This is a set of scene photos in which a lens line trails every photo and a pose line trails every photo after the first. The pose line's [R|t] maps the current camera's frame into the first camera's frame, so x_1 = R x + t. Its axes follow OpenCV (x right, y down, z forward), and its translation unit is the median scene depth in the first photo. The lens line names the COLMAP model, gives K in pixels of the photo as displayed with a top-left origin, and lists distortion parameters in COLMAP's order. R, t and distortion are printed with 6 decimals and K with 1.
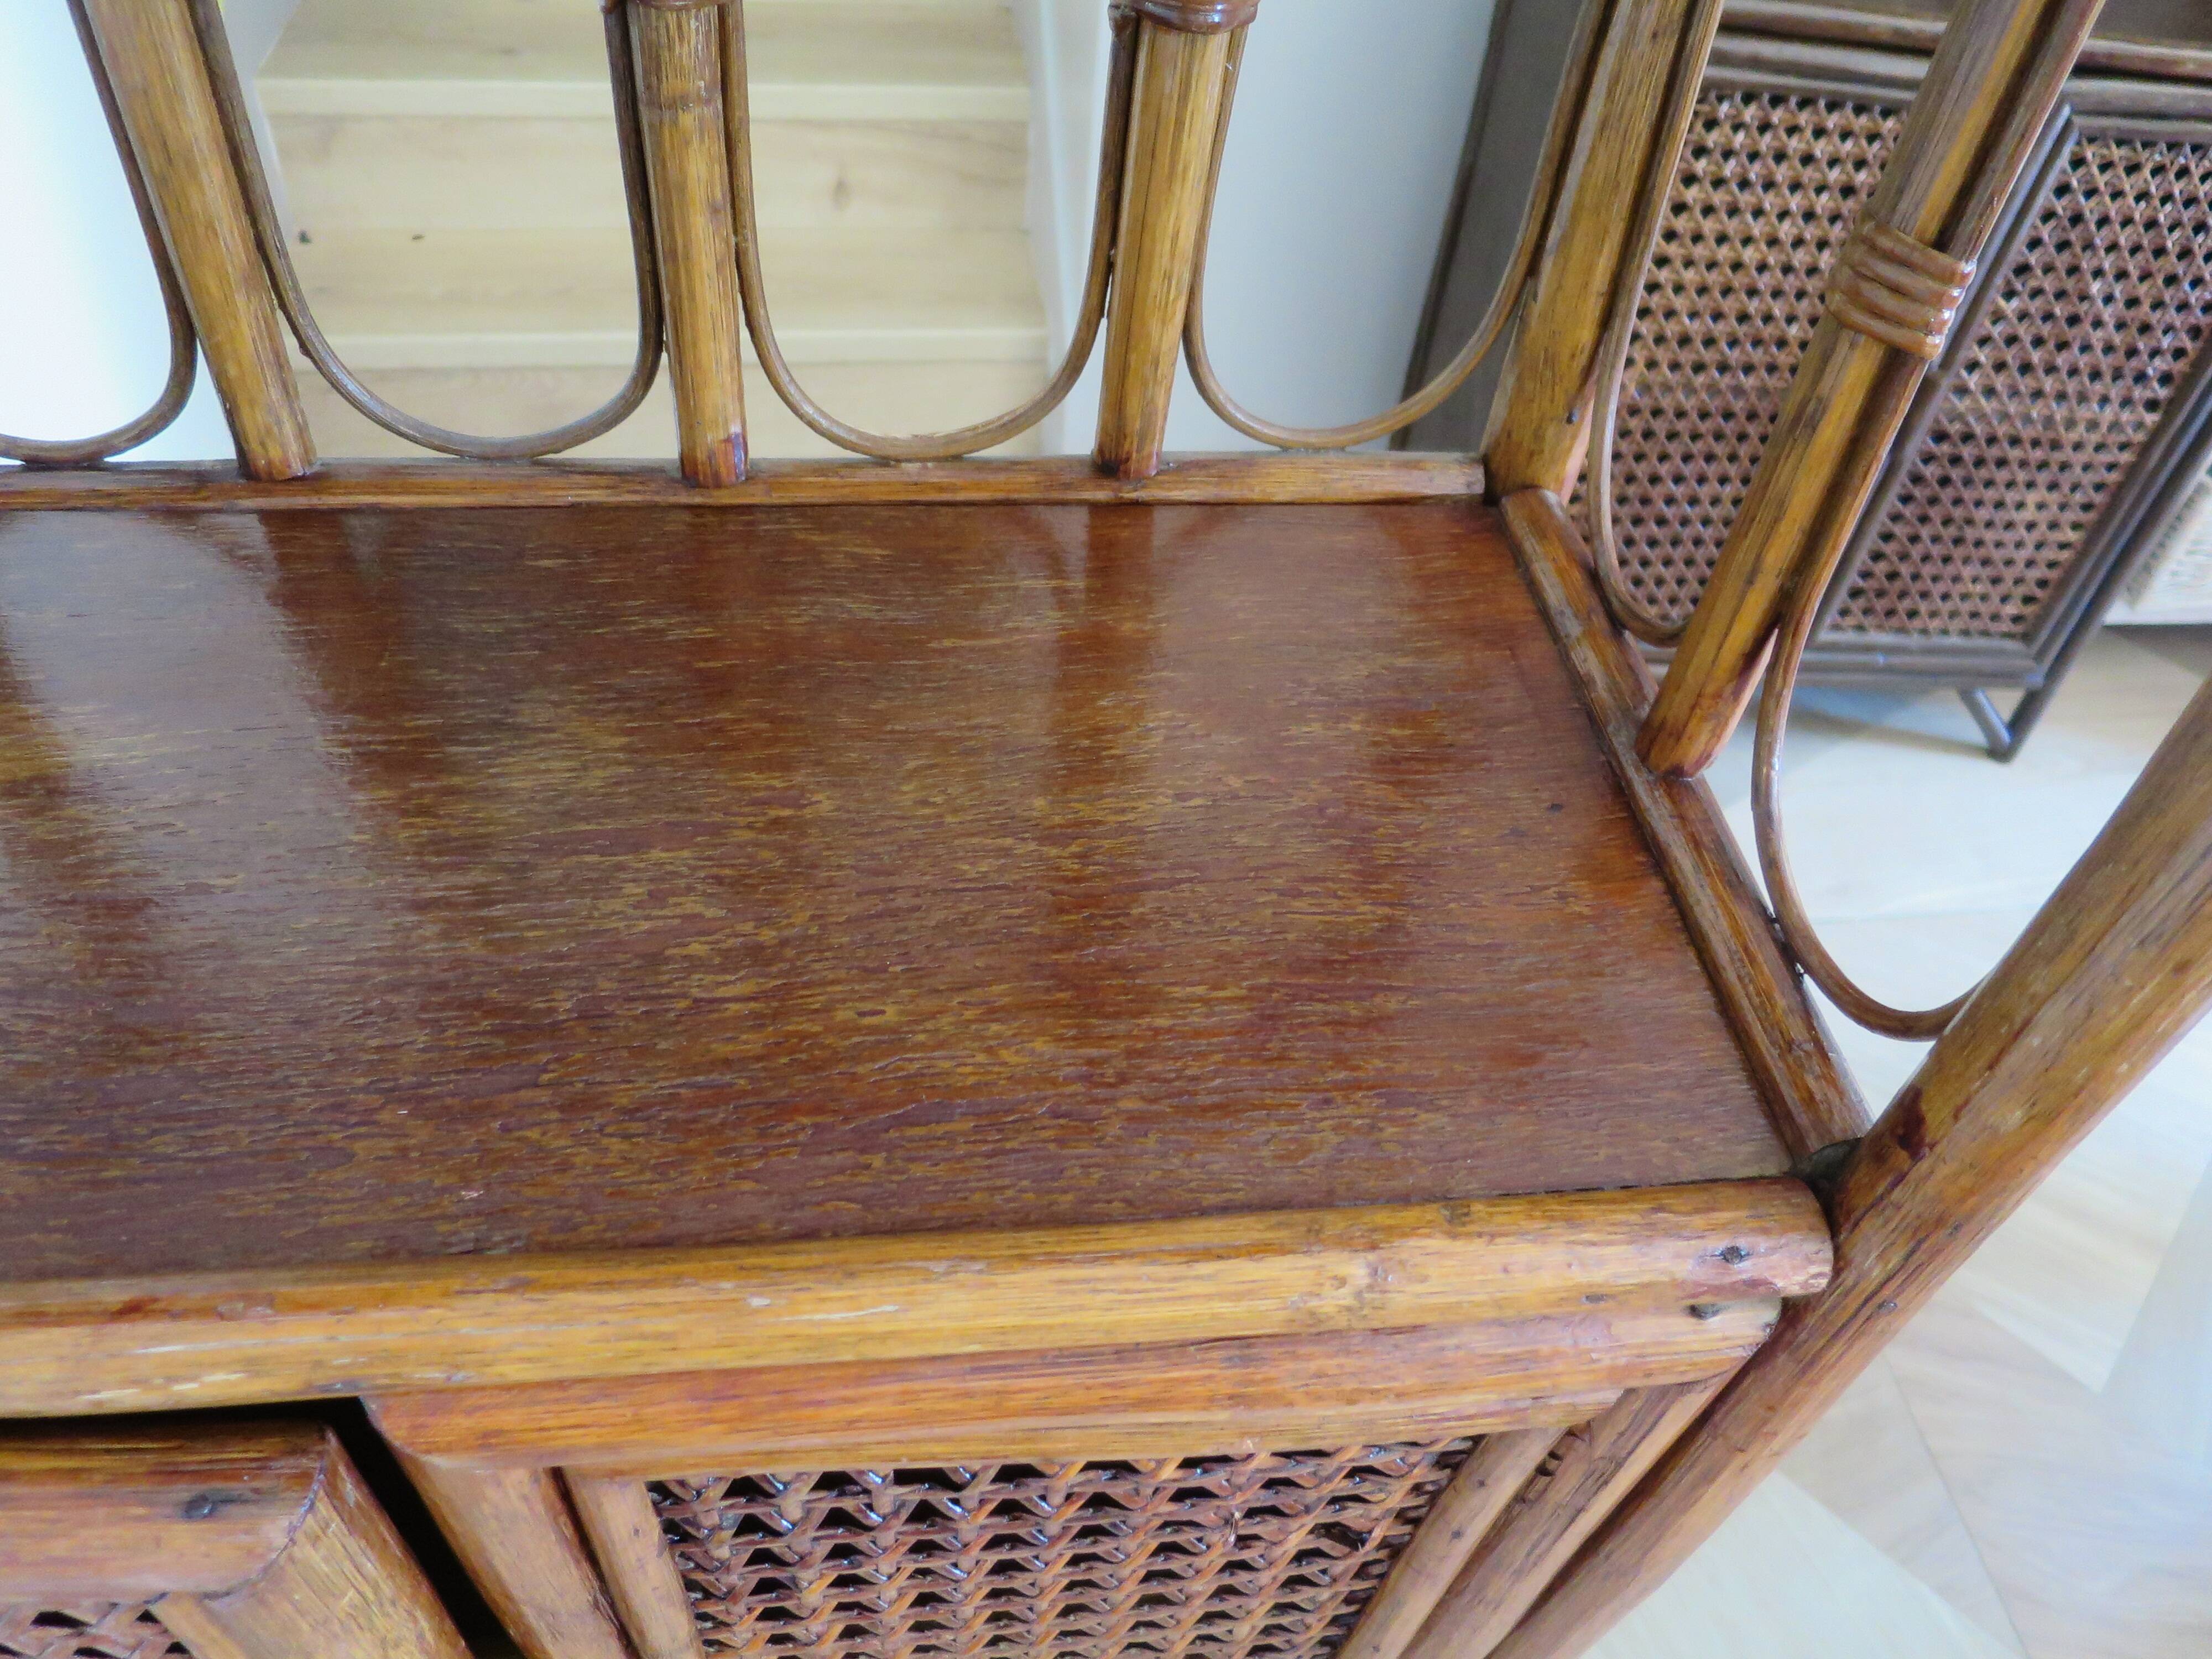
lens RADIAL K [[1596.4, 0, 1110.7], [0, 1596.4, 831.3], [0, 0, 1]] dist [-0.050121, 0.012671]
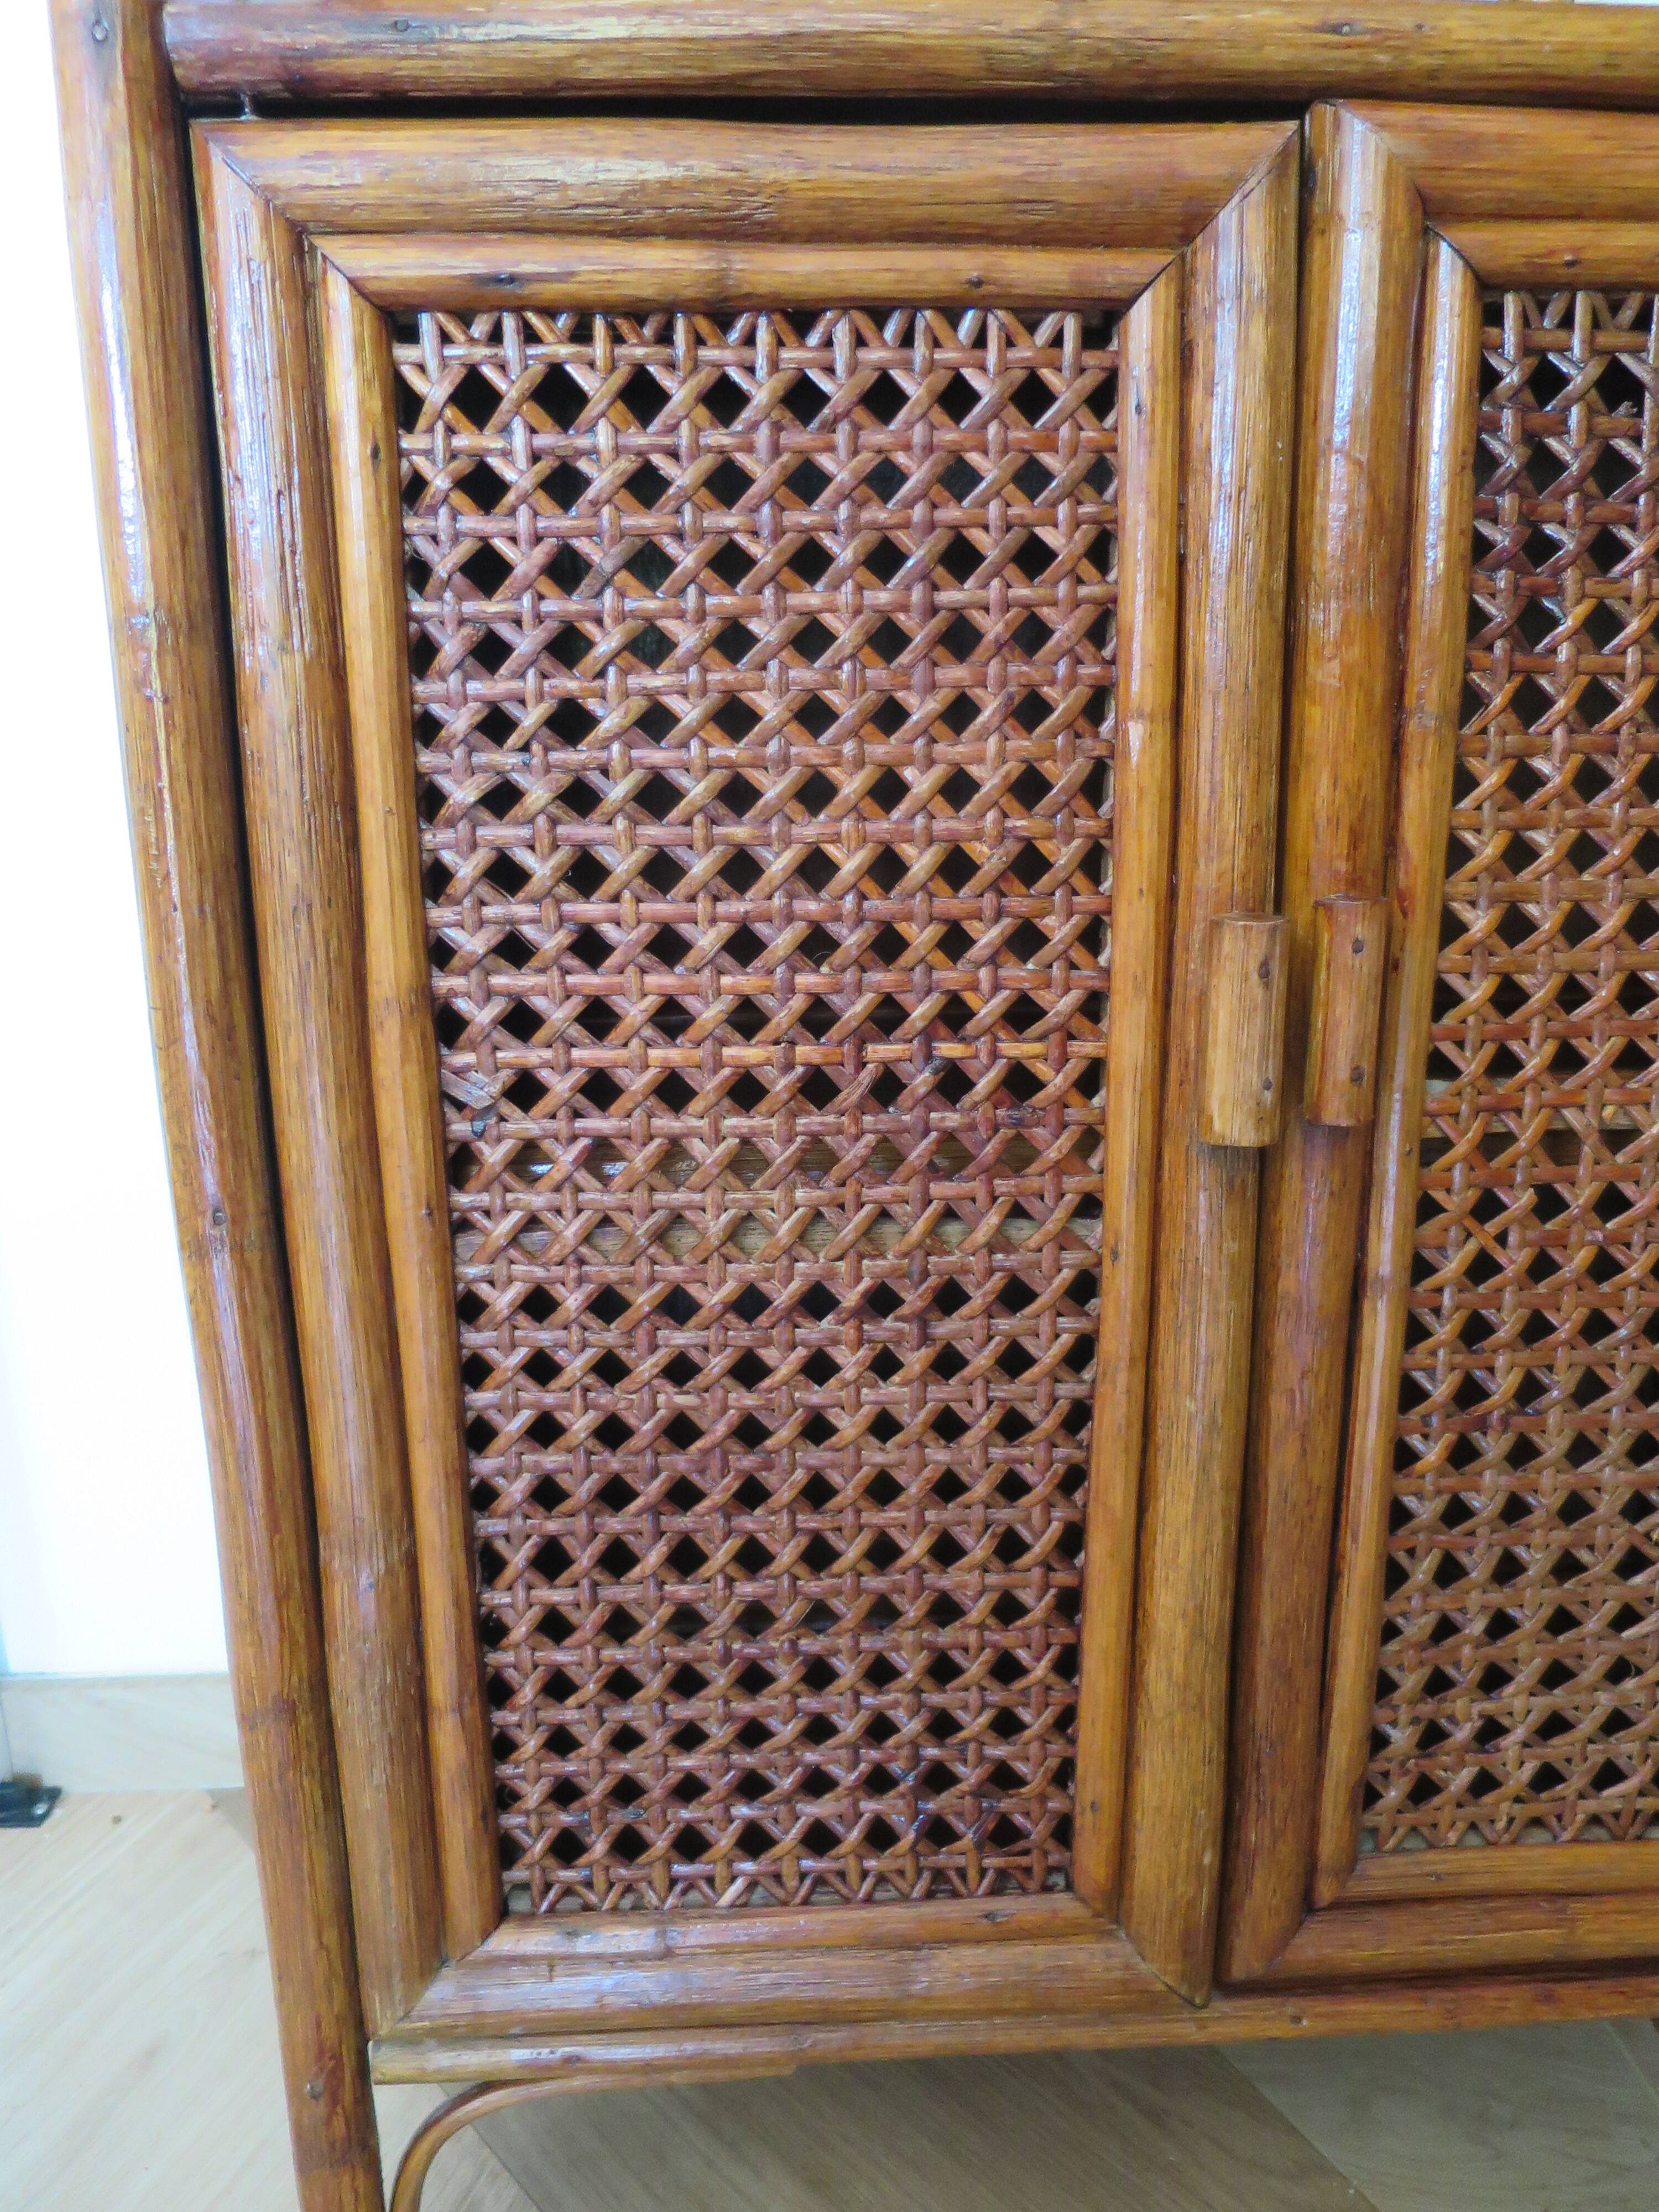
lens RADIAL K [[1596.4, 0, 832.0], [0, 1596.4, 1101.4], [0, 0, 1]] dist [-0.050121, 0.012671]
pose [[0.991958, -0.086429, -0.092465, -0.727777], [0.021328, 0.834246, -0.550980, 1.564924], [0.124759, 0.544577, 0.829380, 0.239283]]
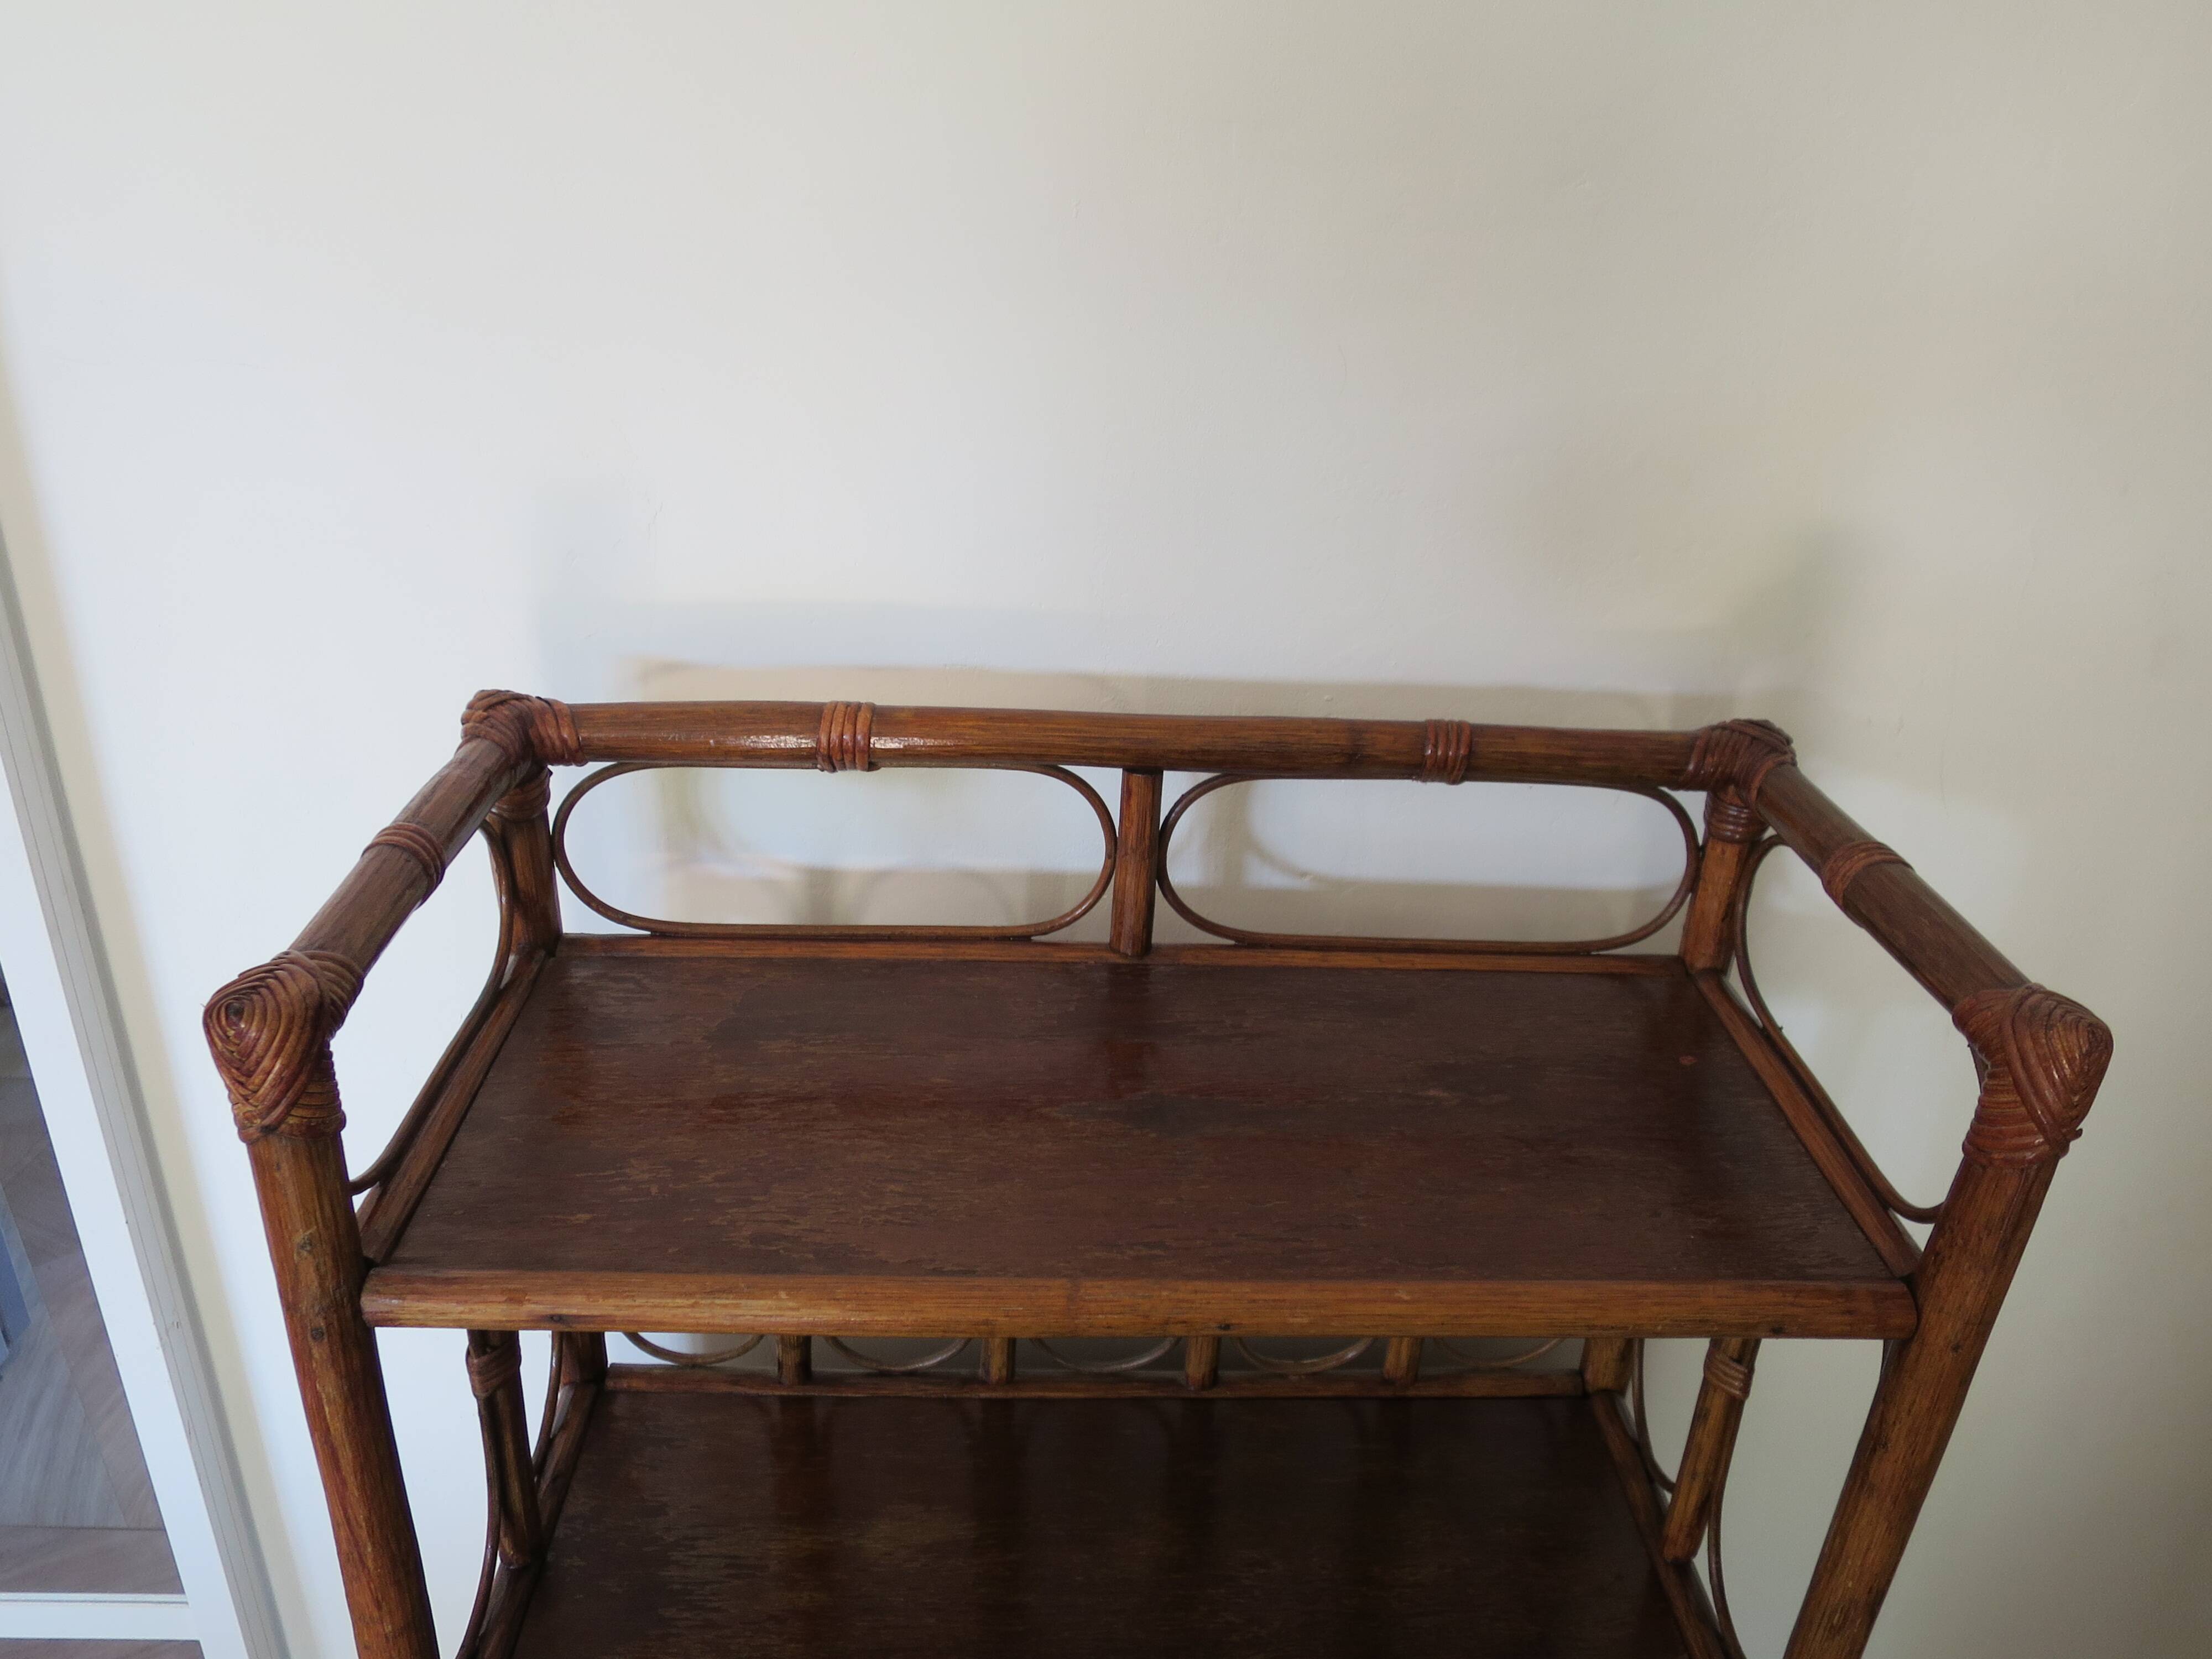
lens RADIAL K [[1596.4, 0, 1110.9], [0, 1596.4, 828.3], [0, 0, 1]] dist [-0.050121, 0.012671]
pose [[0.995522, -0.003967, -0.094448, -0.219650], [-0.032215, 0.925077, -0.378410, -0.140961], [0.088873, 0.379758, 0.920807, -1.553479]]
